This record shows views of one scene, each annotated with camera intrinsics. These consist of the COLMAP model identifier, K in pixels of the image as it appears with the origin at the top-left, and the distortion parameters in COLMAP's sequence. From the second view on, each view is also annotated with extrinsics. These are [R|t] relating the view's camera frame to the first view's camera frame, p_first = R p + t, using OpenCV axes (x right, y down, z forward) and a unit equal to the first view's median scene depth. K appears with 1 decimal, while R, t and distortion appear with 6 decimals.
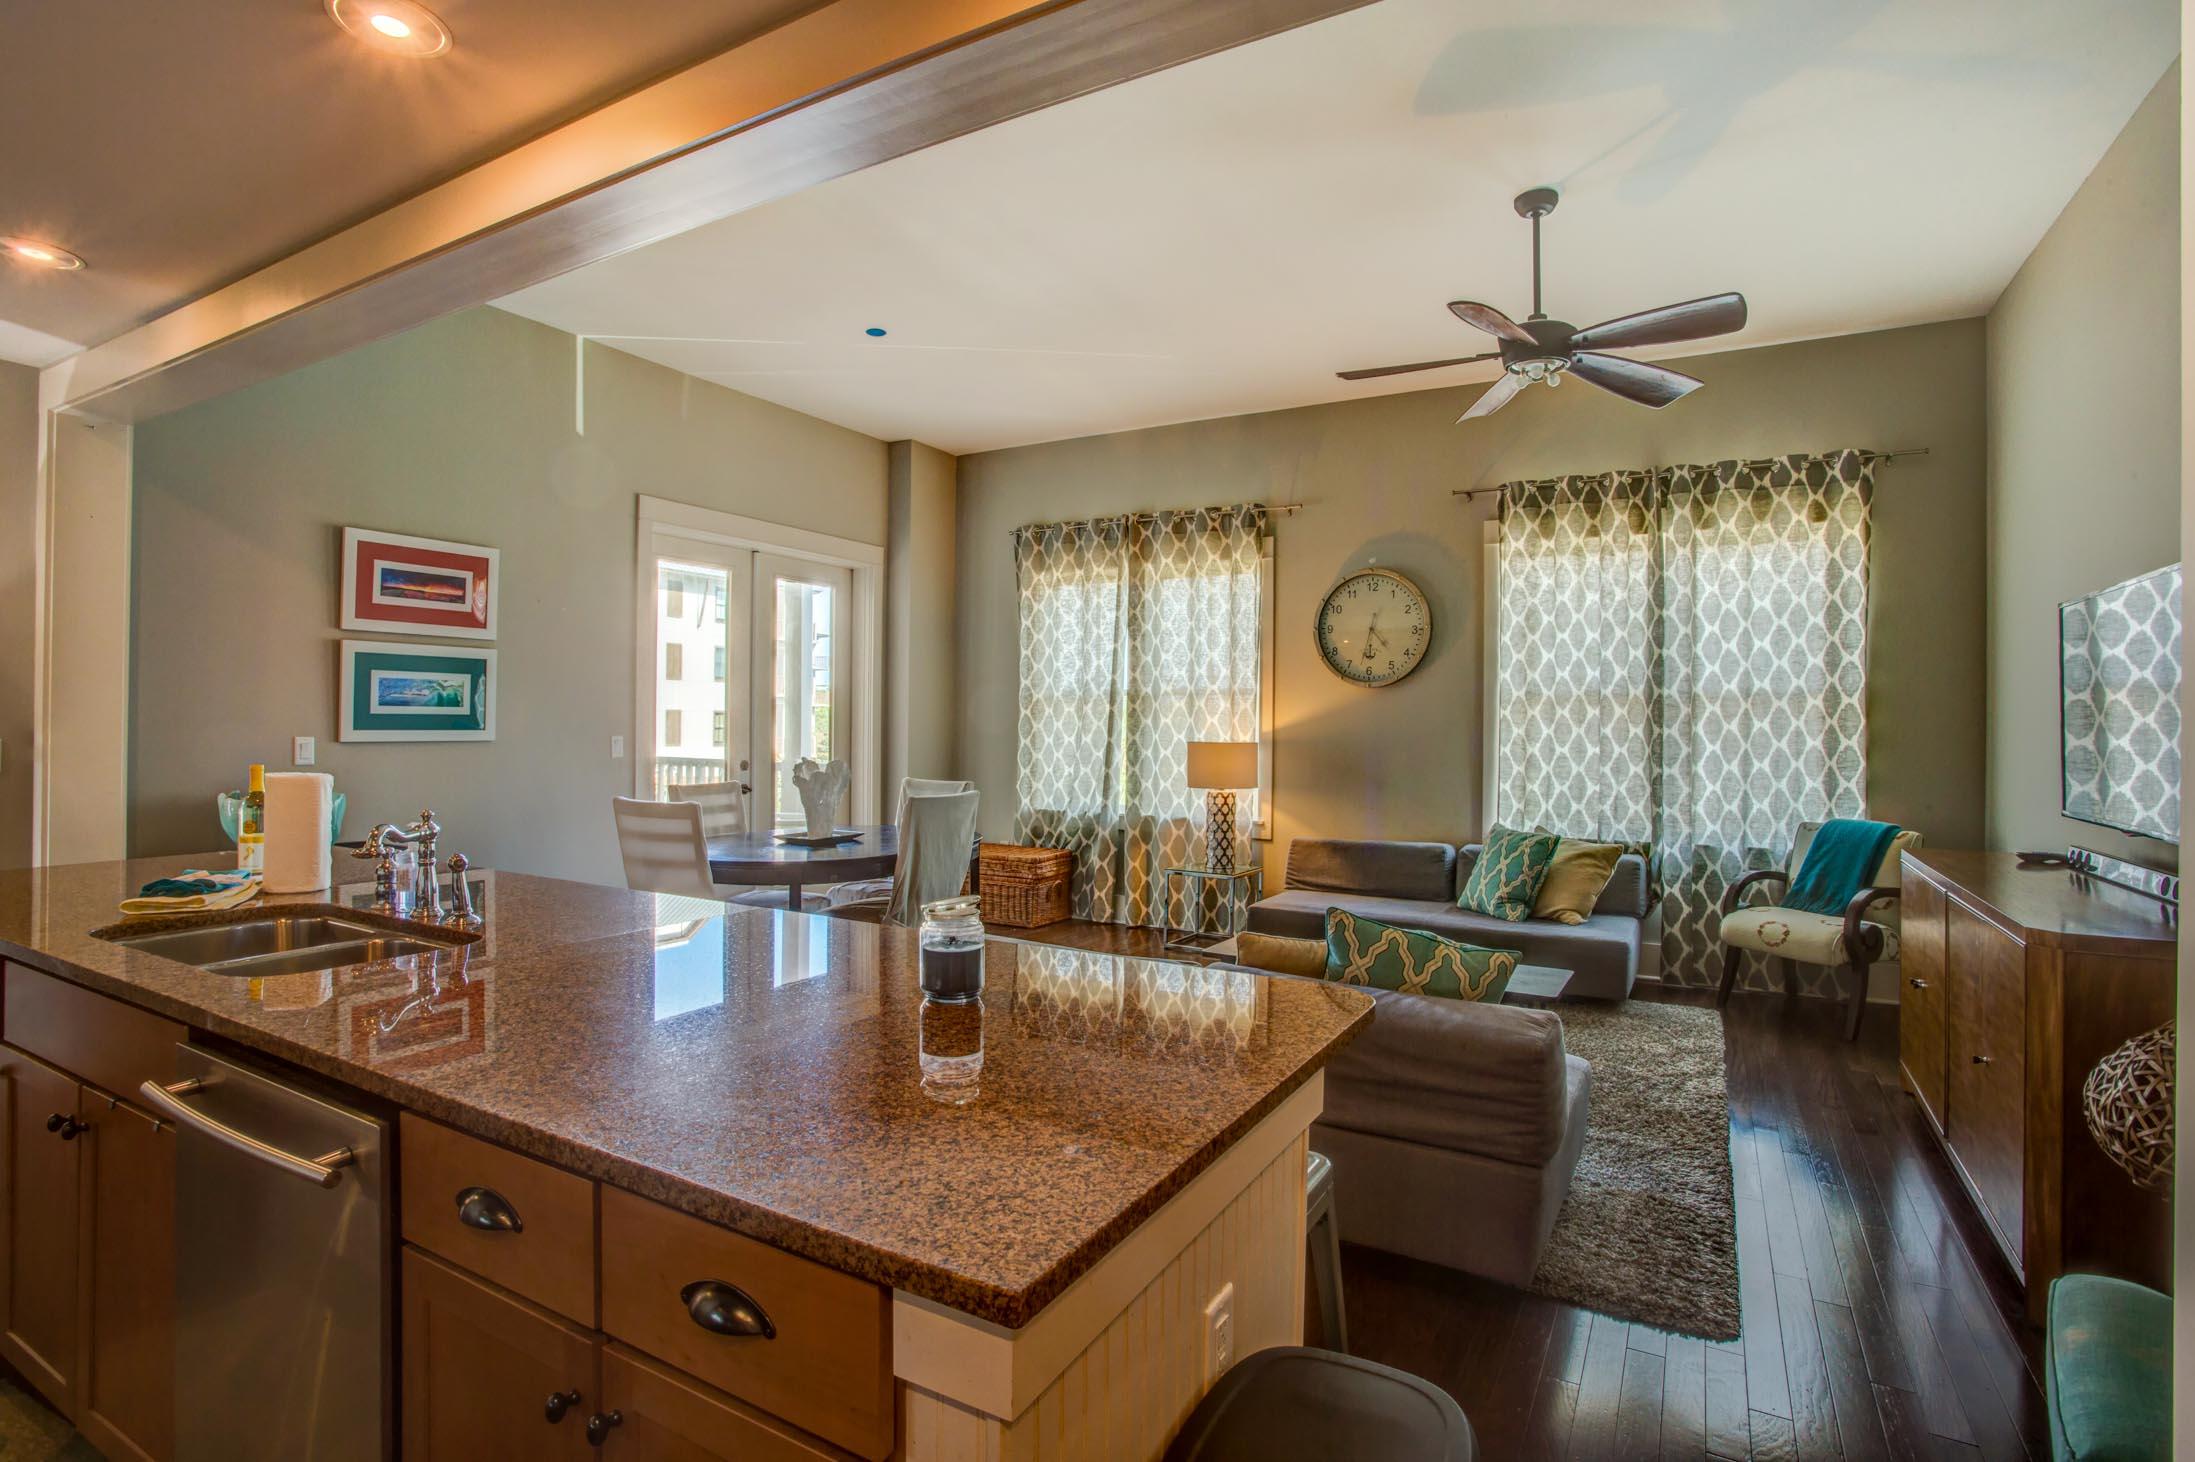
lens RADIAL K [[1077.0, 0, 1097.8], [0, 1077.0, 722.0], [0, 0, 1]] dist [-0.074972, 0.035471]
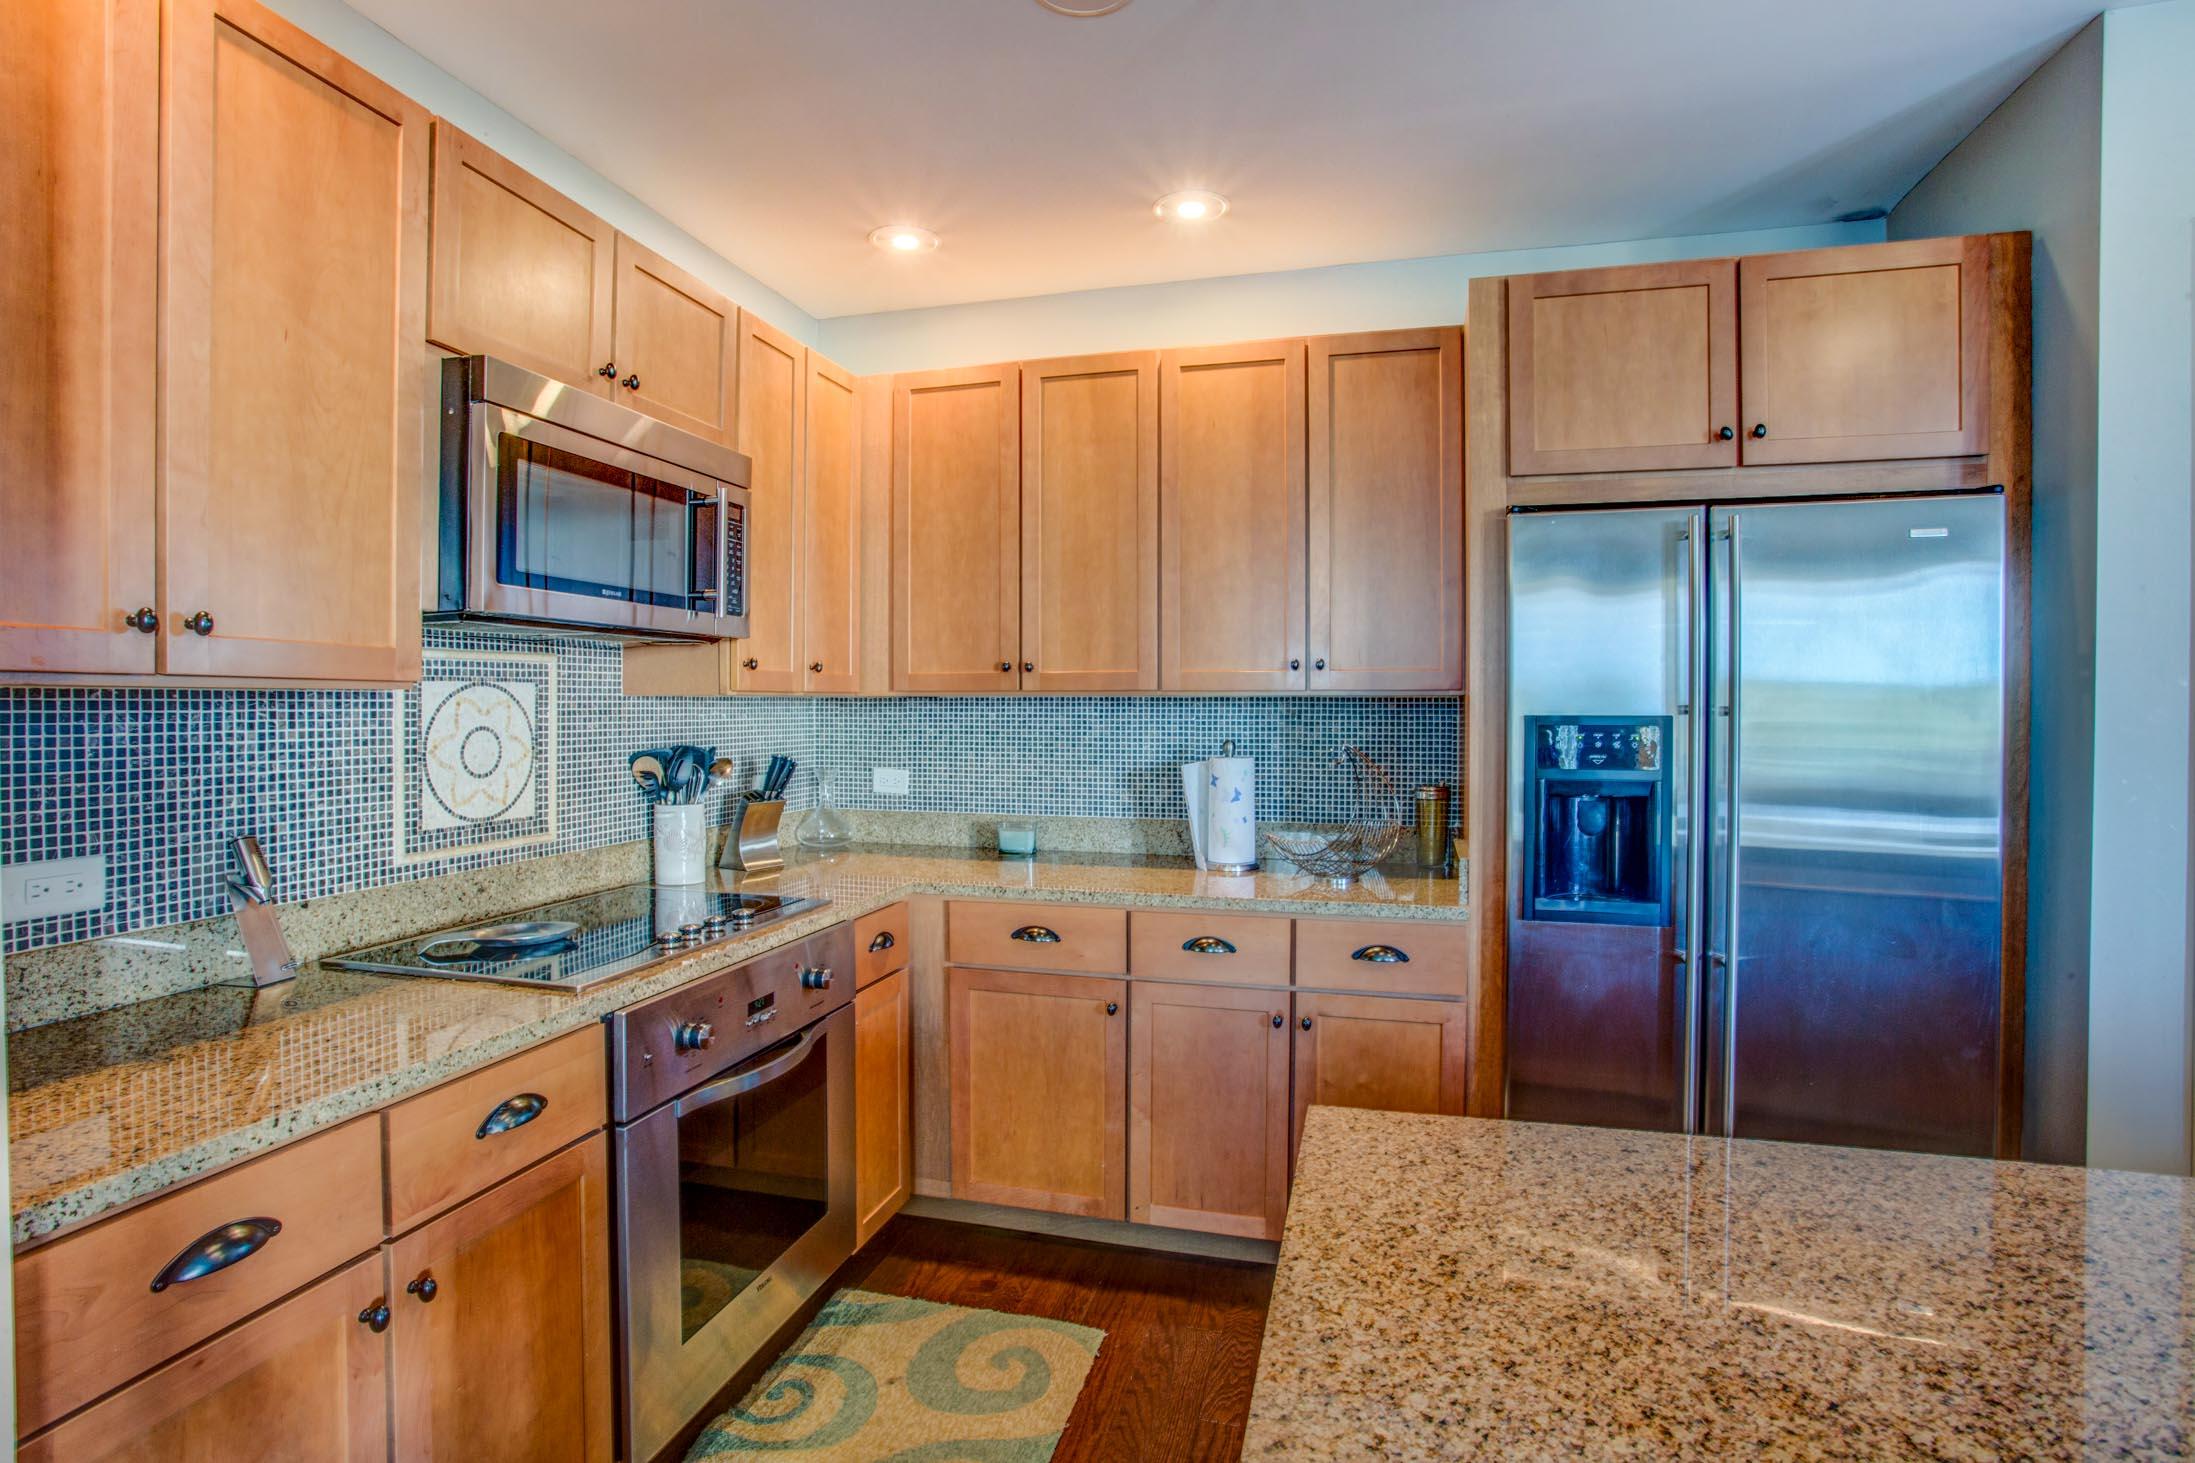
lens RADIAL K [[1077.0, 0, 1097.8], [0, 1077.0, 722.5], [0, 0, 1]] dist [-0.074972, 0.035471]
pose [[-0.965799, -0.006268, -0.259218, 0.417153], [-0.009405, 0.999897, 0.010864, 0.008999], [0.259123, 0.012930, -0.965758, 1.673561]]
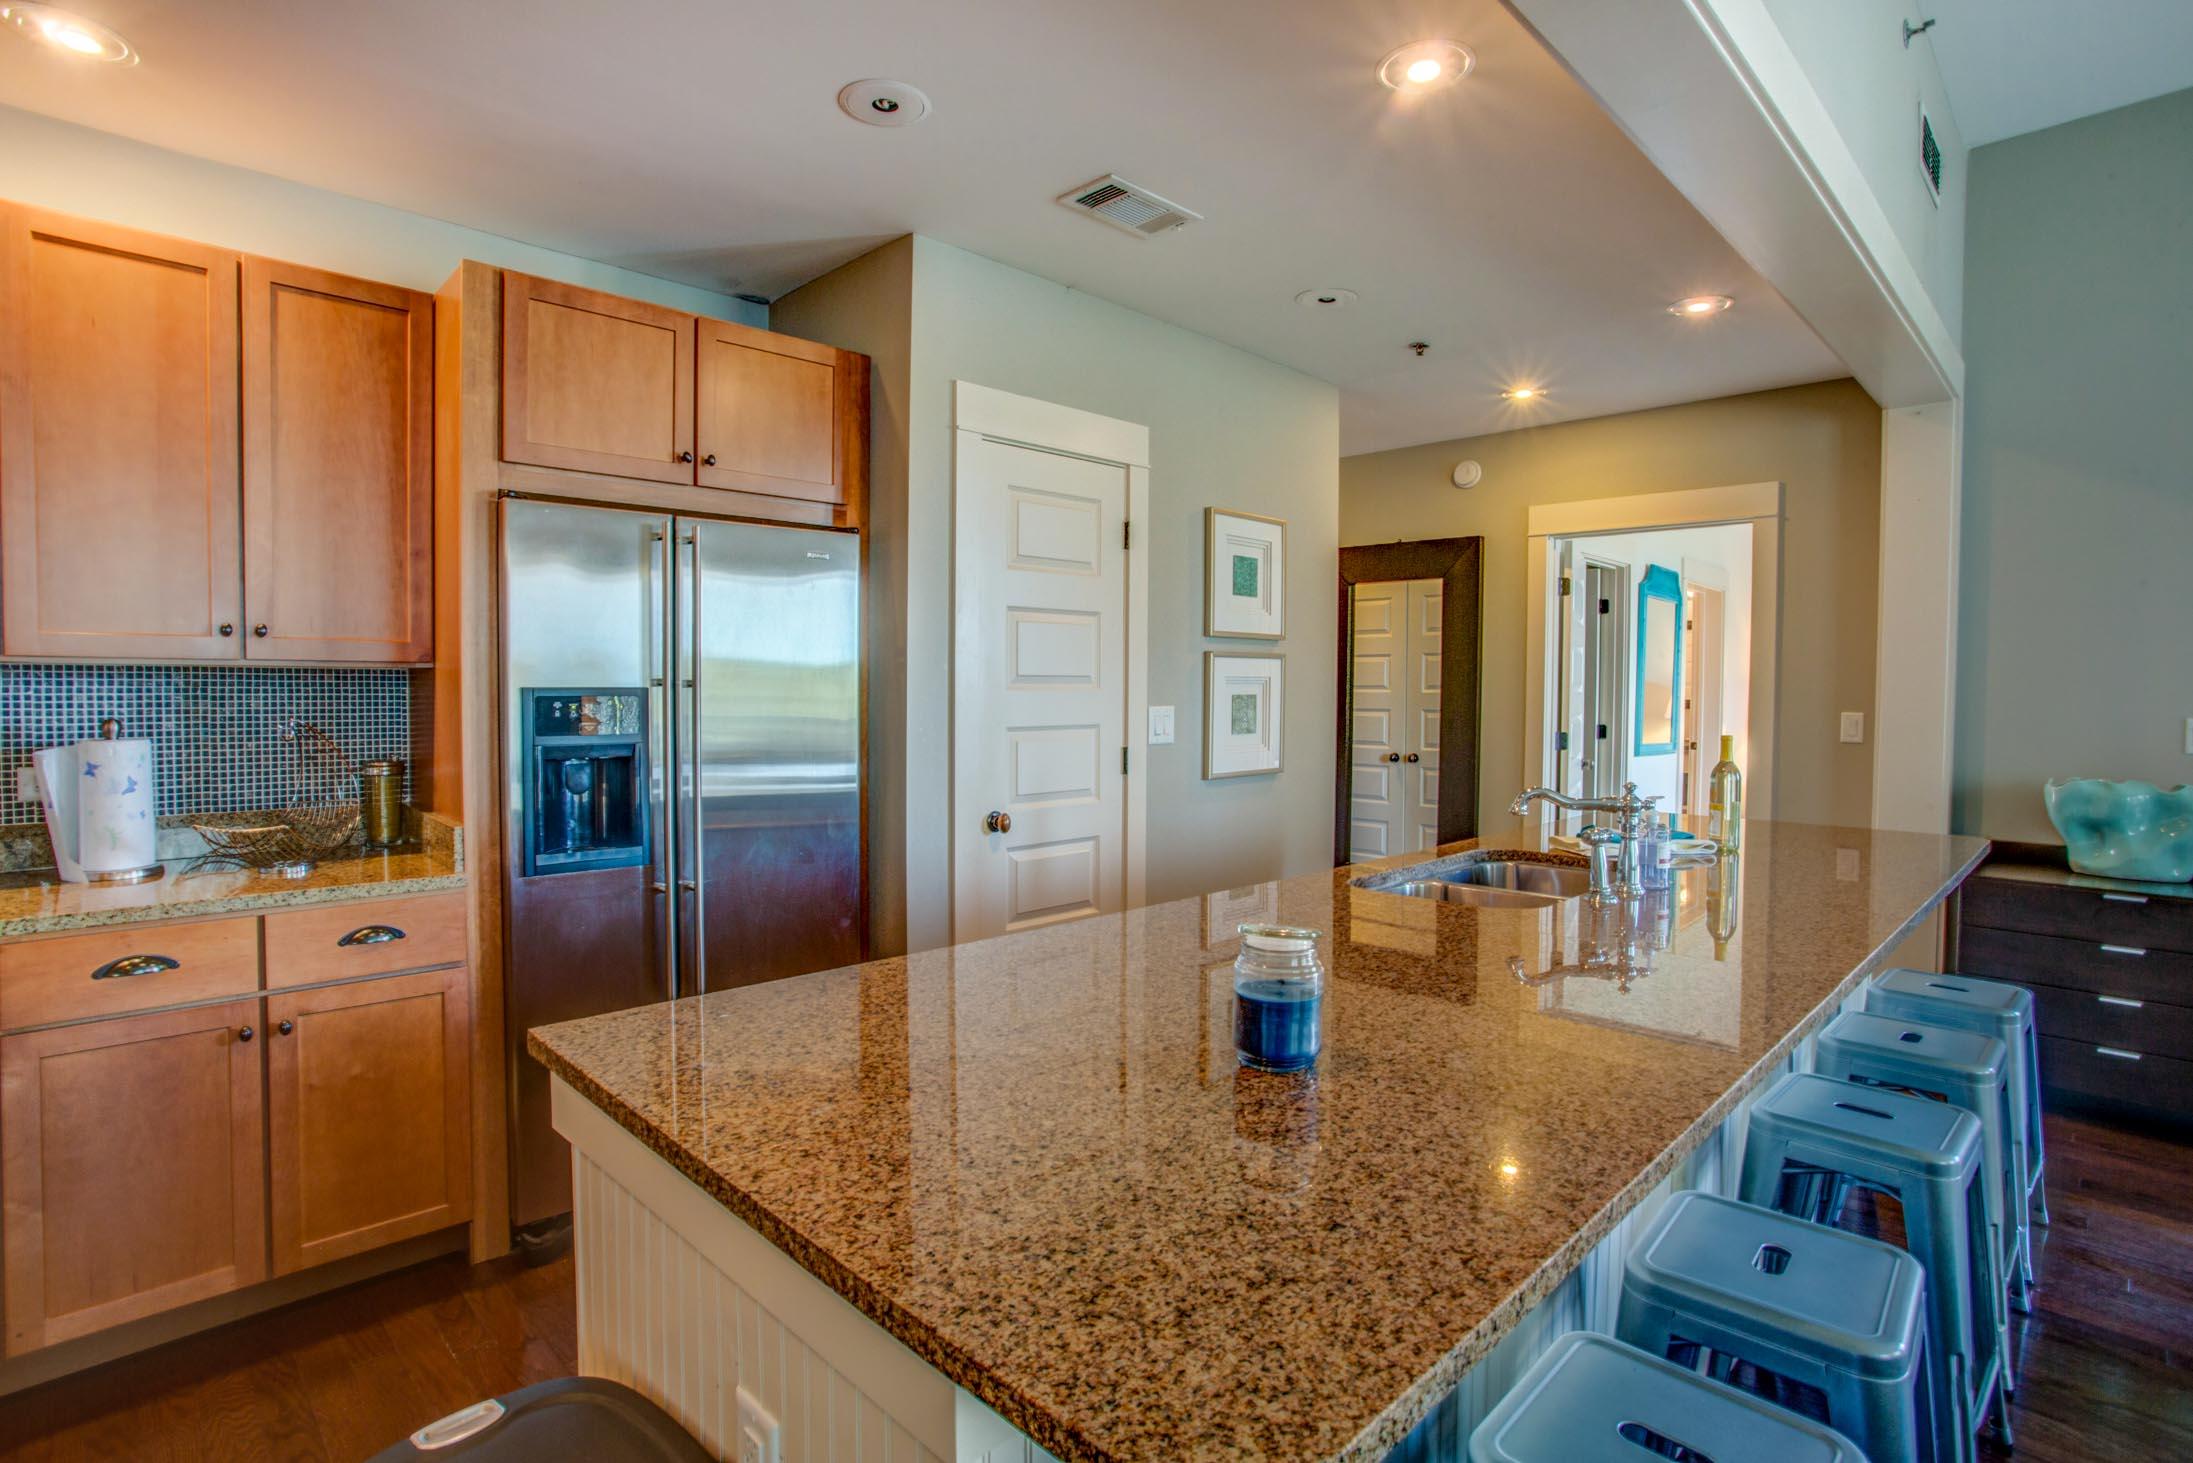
lens RADIAL K [[1076.0, 0, 1096.8], [0, 1076.0, 722.5], [0, 0, 1]] dist [-0.074972, 0.035471]
pose [[-0.268111, 0.020892, -0.963161, 0.891748], [-0.008403, 0.999676, 0.024023, 0.019988], [0.963351, 0.014534, -0.267849, 1.640211]]
